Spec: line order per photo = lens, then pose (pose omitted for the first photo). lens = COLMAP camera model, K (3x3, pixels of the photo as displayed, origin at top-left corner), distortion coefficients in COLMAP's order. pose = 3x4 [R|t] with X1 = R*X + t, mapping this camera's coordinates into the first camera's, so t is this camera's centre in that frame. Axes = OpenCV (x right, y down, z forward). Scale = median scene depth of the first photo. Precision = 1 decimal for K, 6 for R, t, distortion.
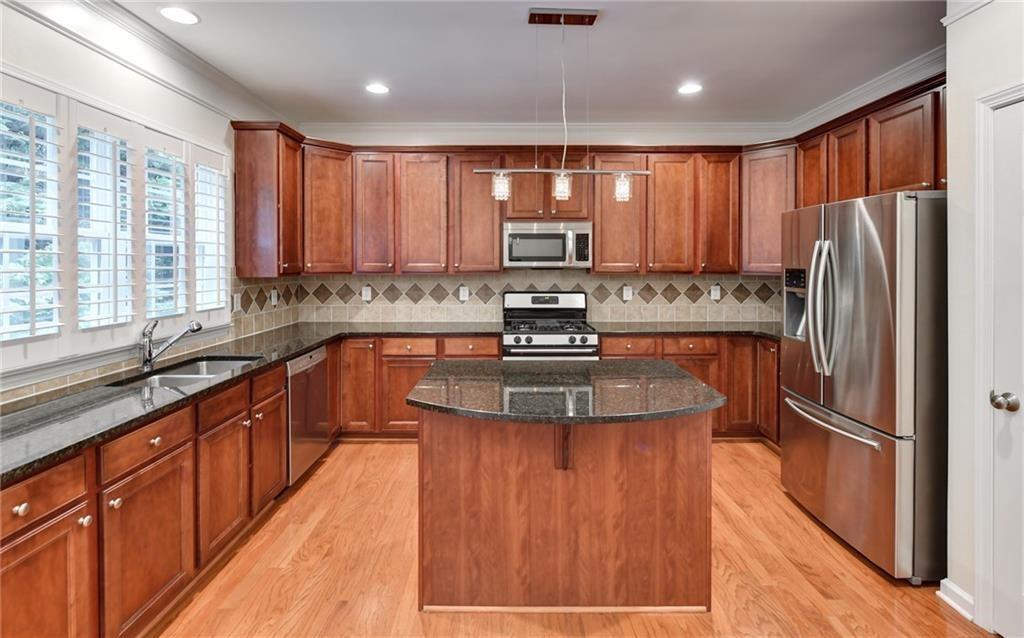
lens RADIAL K [[464.2, 0, 518.5], [0, 464.2, 263.4], [0, 0, 1]] dist [-0.000948, -0.003200]
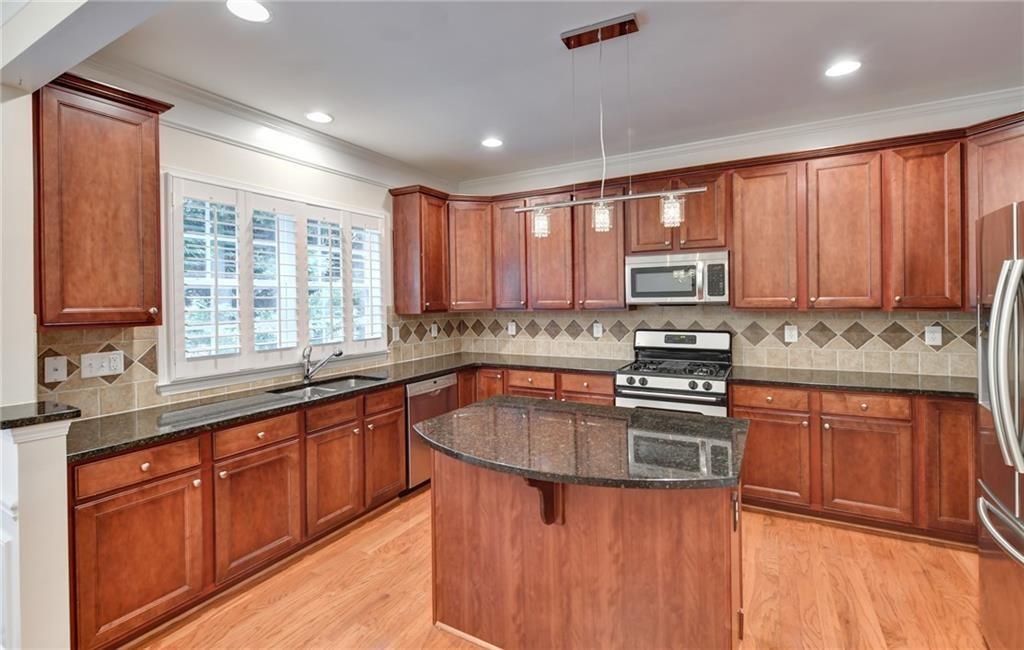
lens RADIAL K [[449.3, 0, 529.2], [0, 449.3, 298.6], [0, 0, 1]] dist [0.001224, -0.002236]
pose [[0.877292, -0.013523, -0.479766, 0.298731], [0.013888, 0.999900, -0.002788, -0.003005], [0.479755, -0.004218, 0.877392, 0.114476]]
